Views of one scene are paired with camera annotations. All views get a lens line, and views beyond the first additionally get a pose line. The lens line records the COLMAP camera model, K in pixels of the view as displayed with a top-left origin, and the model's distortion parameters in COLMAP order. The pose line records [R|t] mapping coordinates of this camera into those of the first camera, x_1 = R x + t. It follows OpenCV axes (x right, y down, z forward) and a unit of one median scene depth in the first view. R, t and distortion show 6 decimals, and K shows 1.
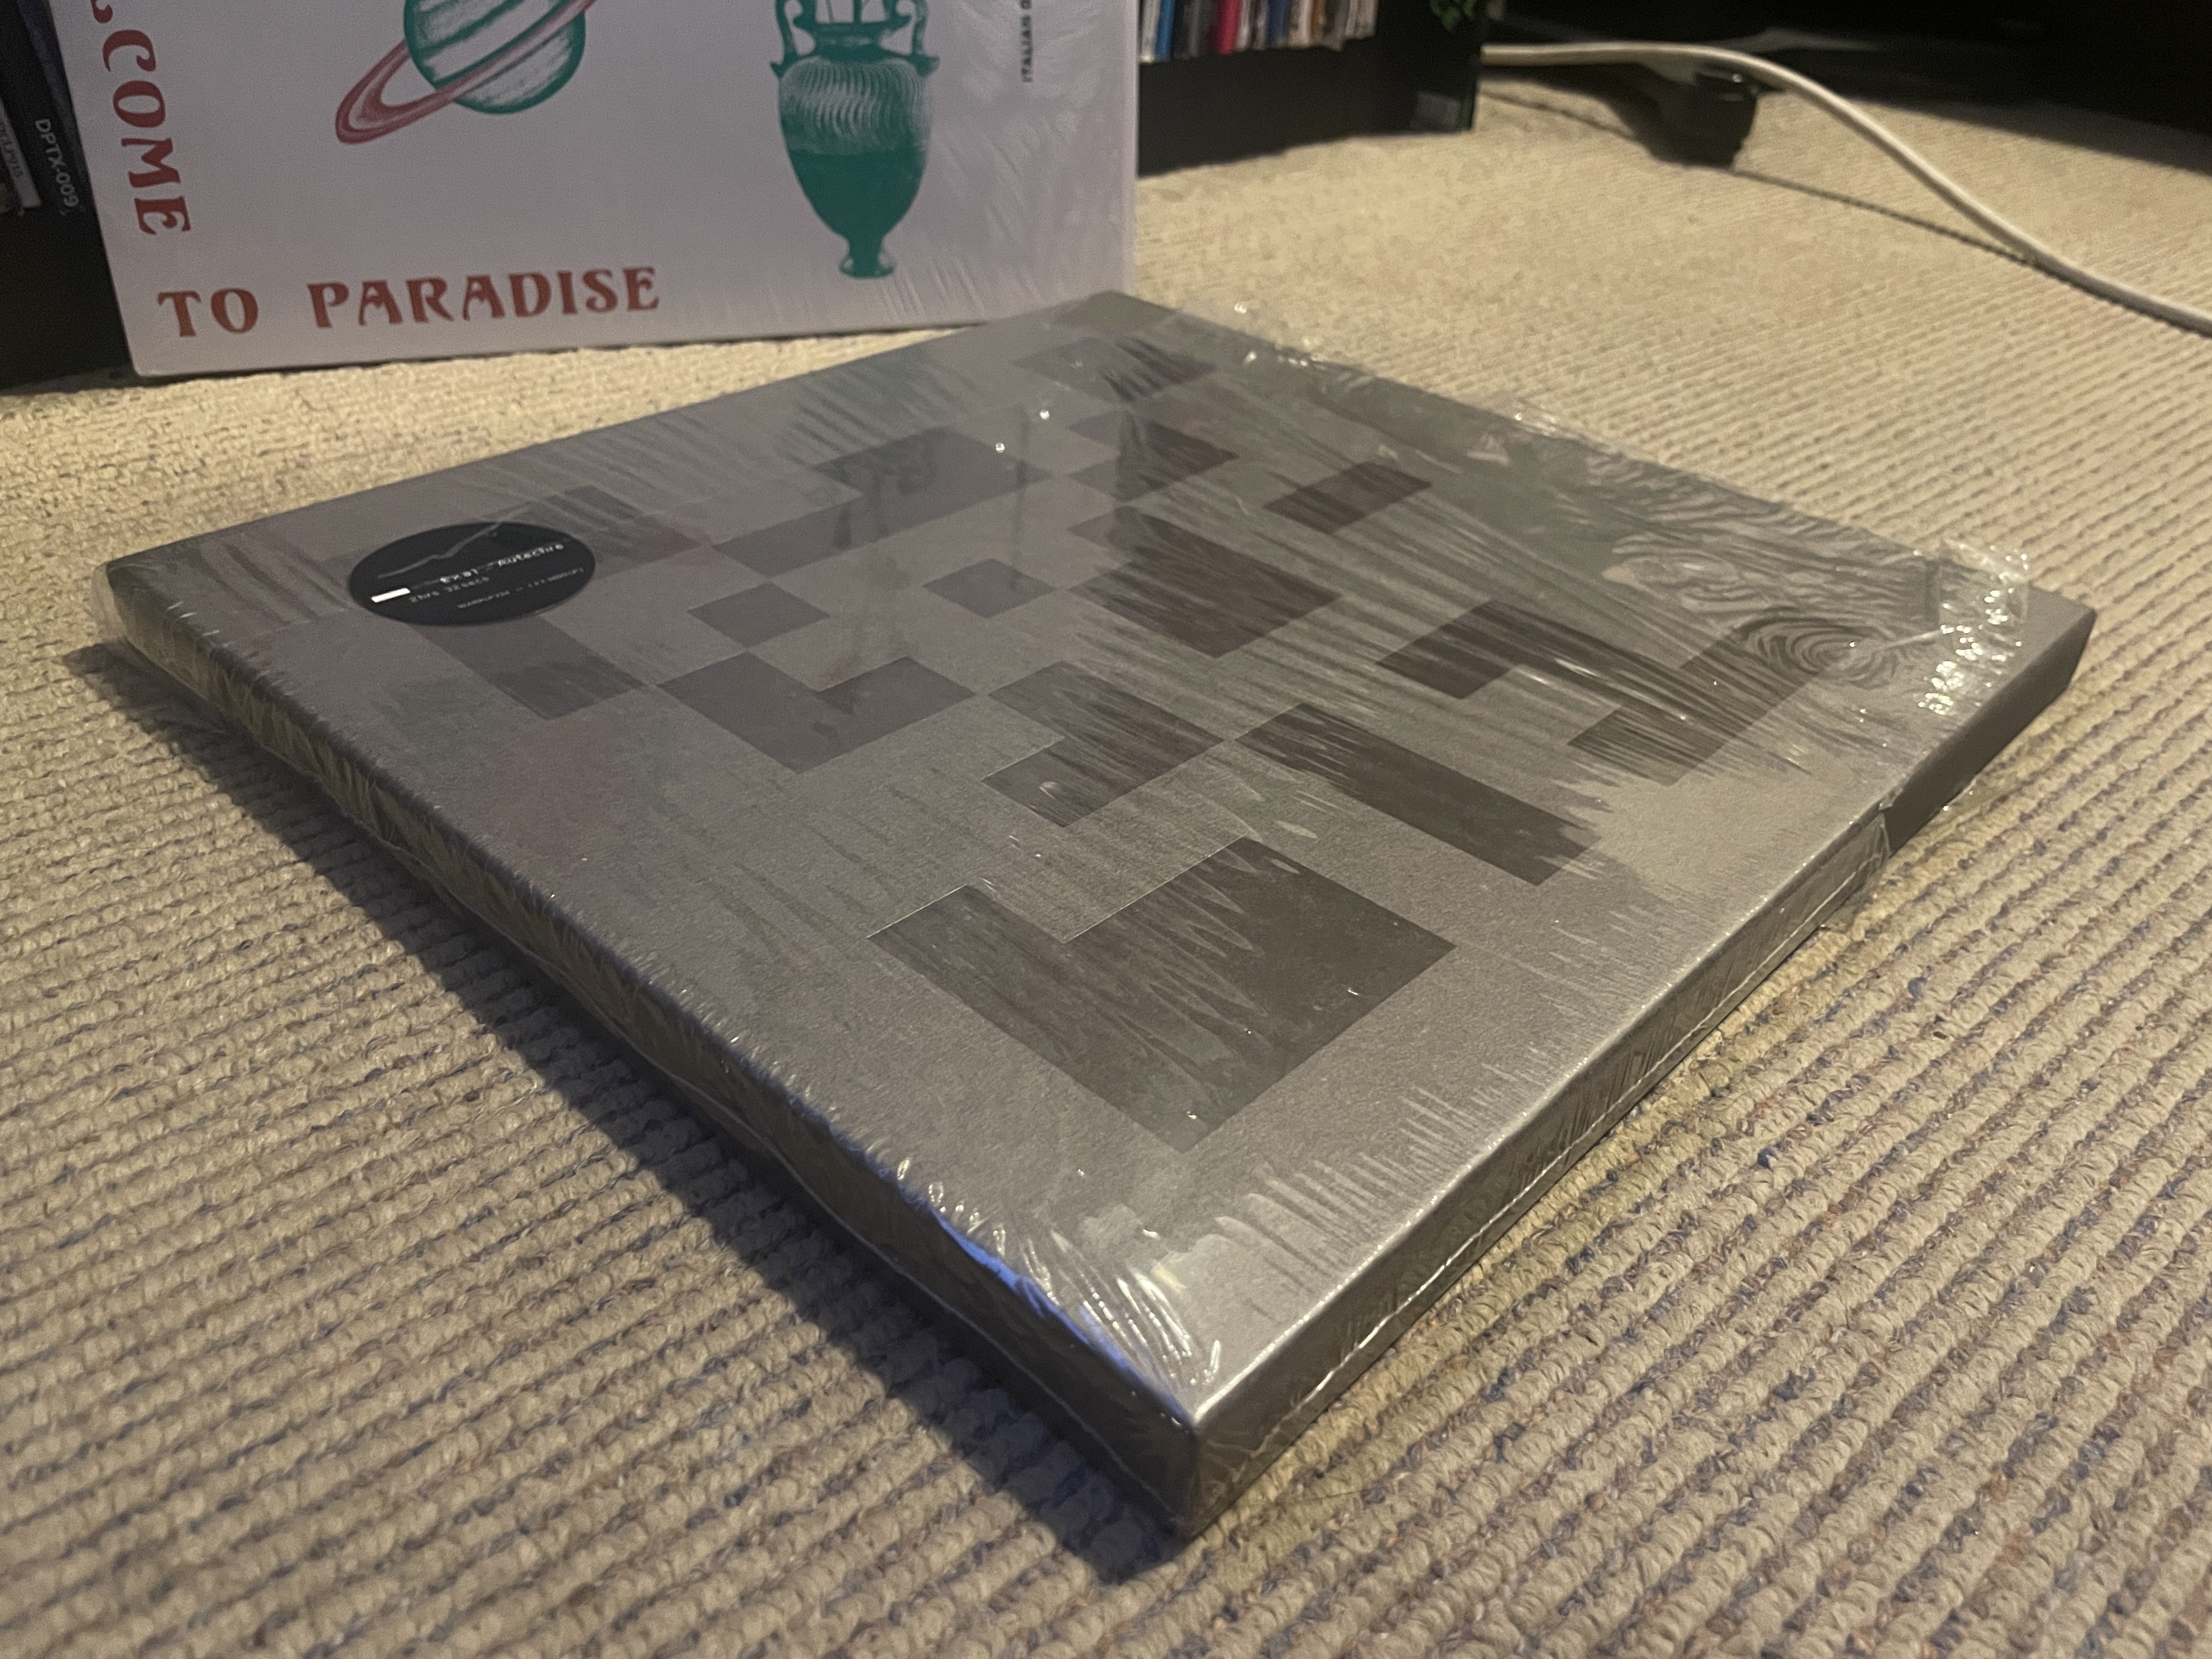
lens RADIAL K [[1693.4, 0, 1108.0], [0, 1693.4, 830.2], [0, 0, 1]] dist [0.052052, -0.069082]
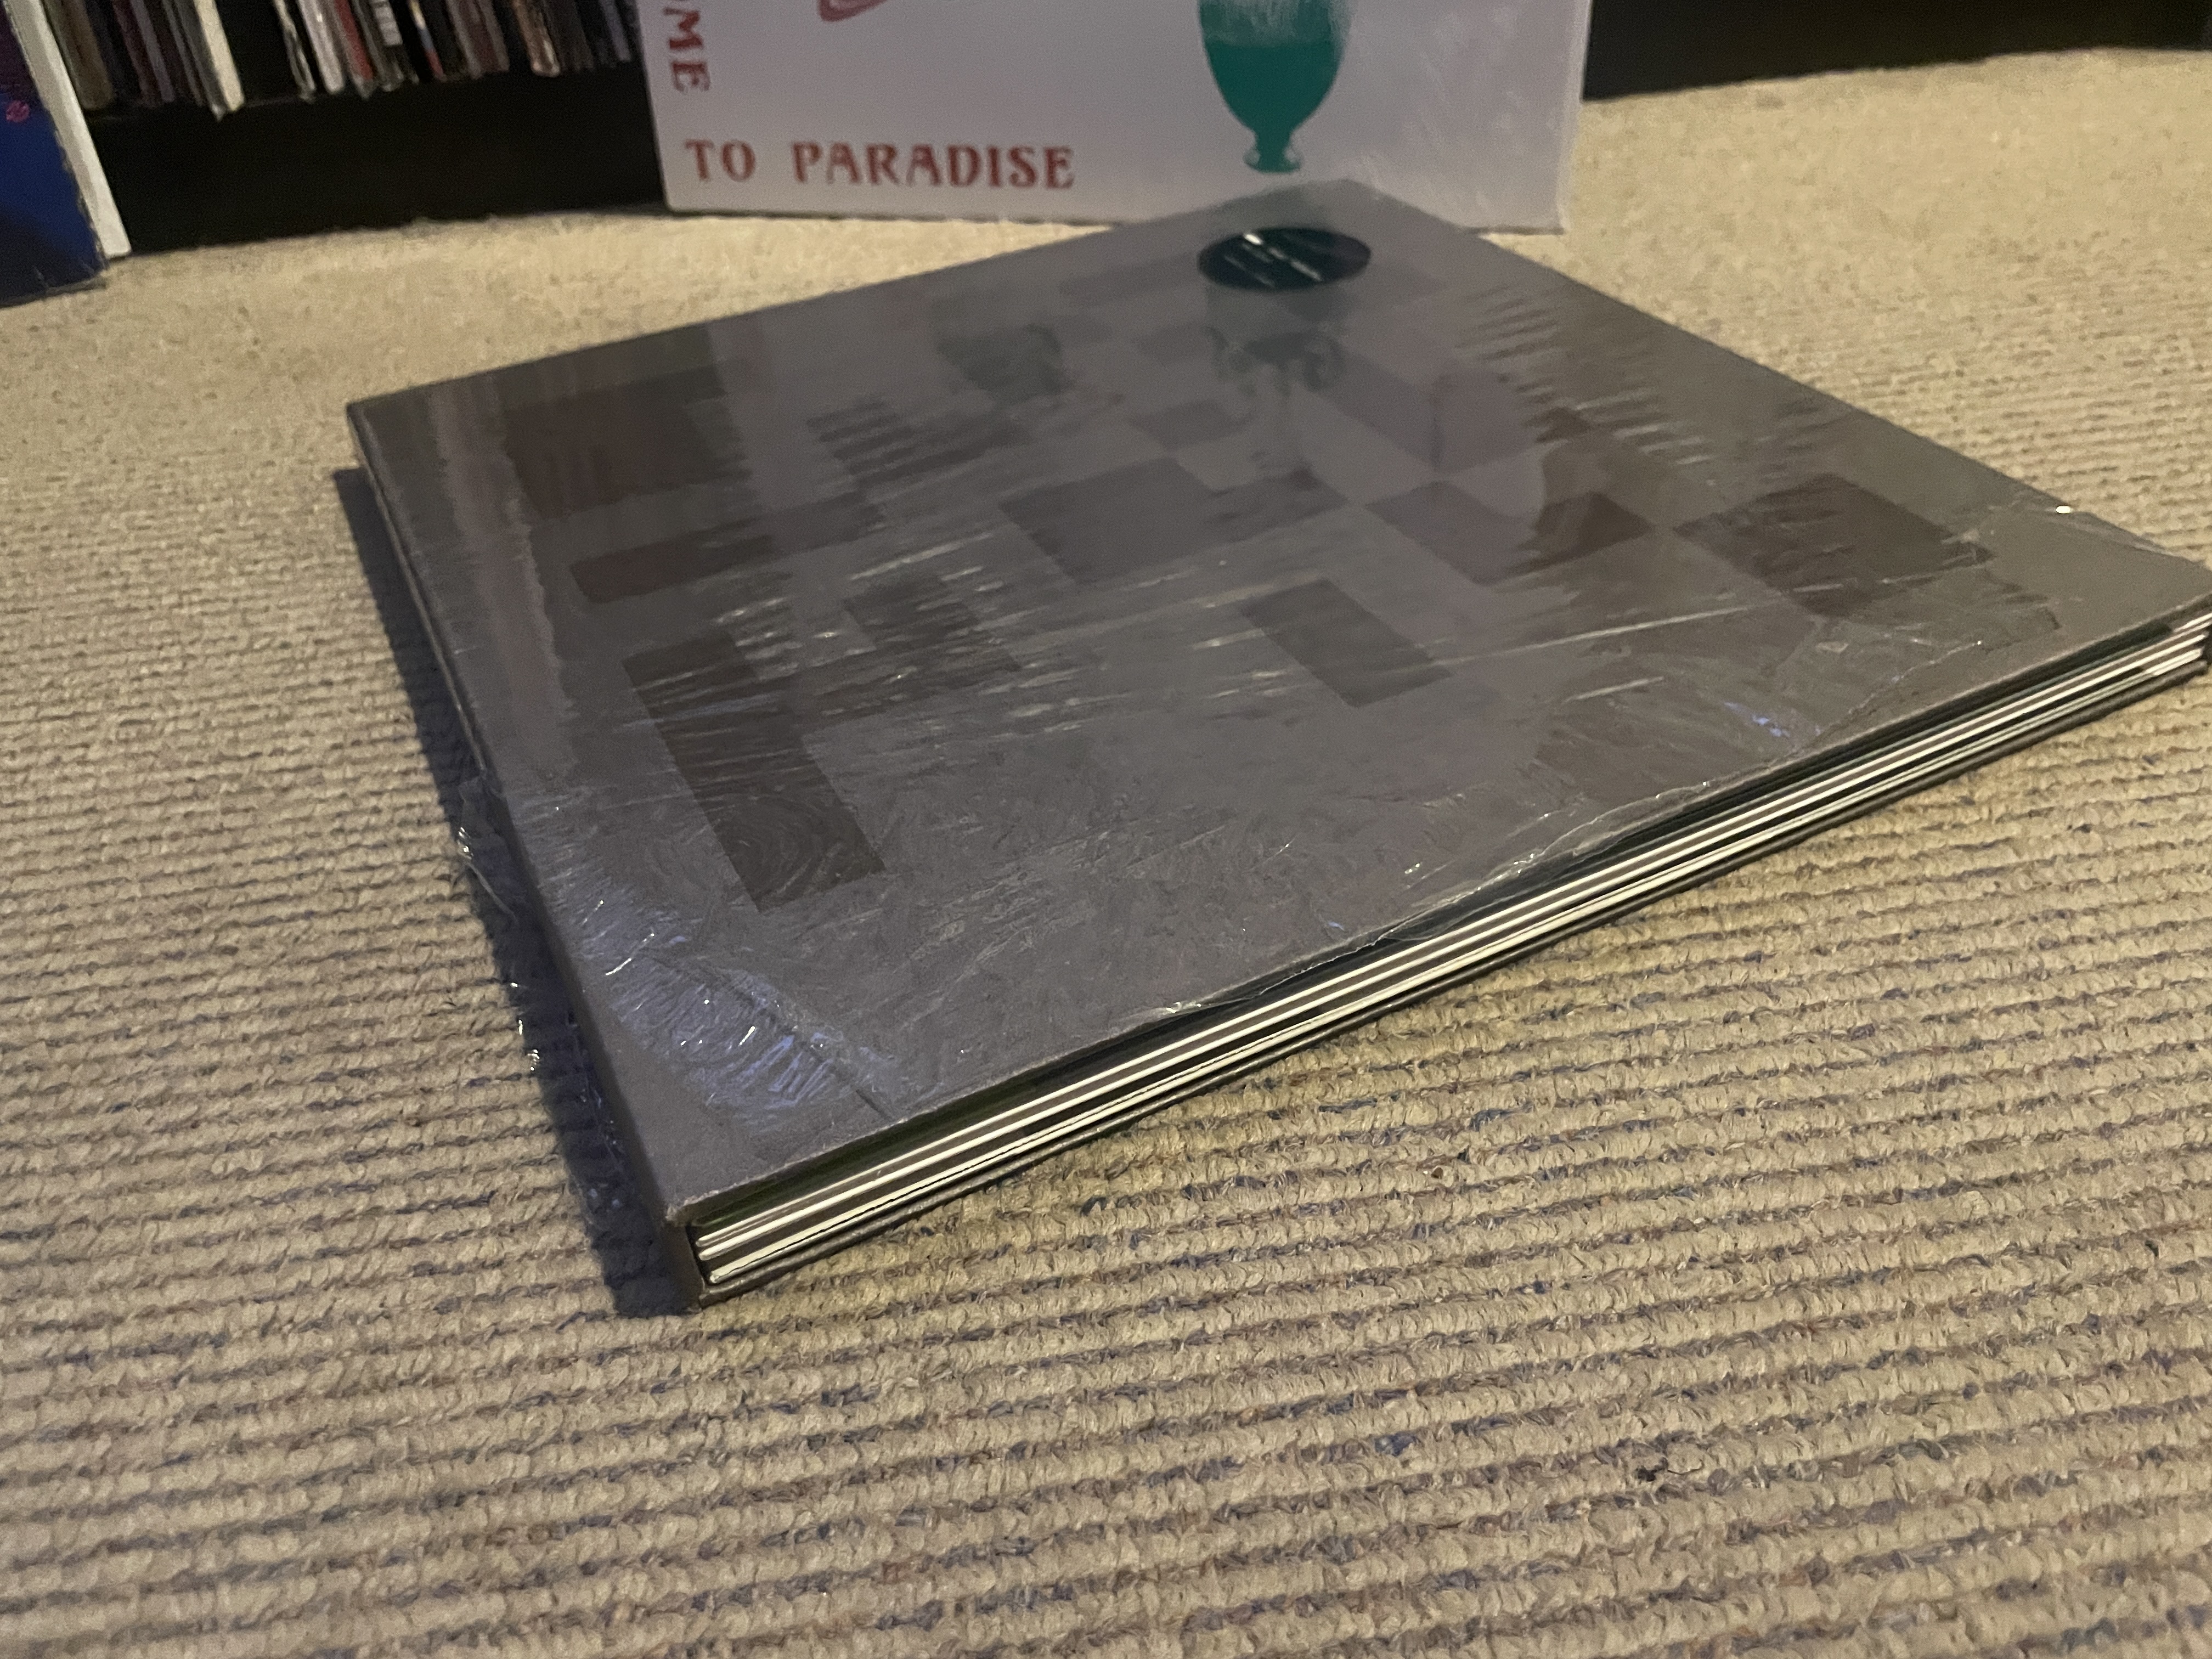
lens RADIAL K [[1693.4, 0, 1105.0], [0, 1693.4, 831.9], [0, 0, 1]] dist [0.052052, -0.069082]
pose [[0.829569, 0.265930, -0.491016, 0.403770], [-0.234203, 0.963939, 0.126376, -0.061831], [0.506916, 0.010160, 0.861935, 0.106153]]
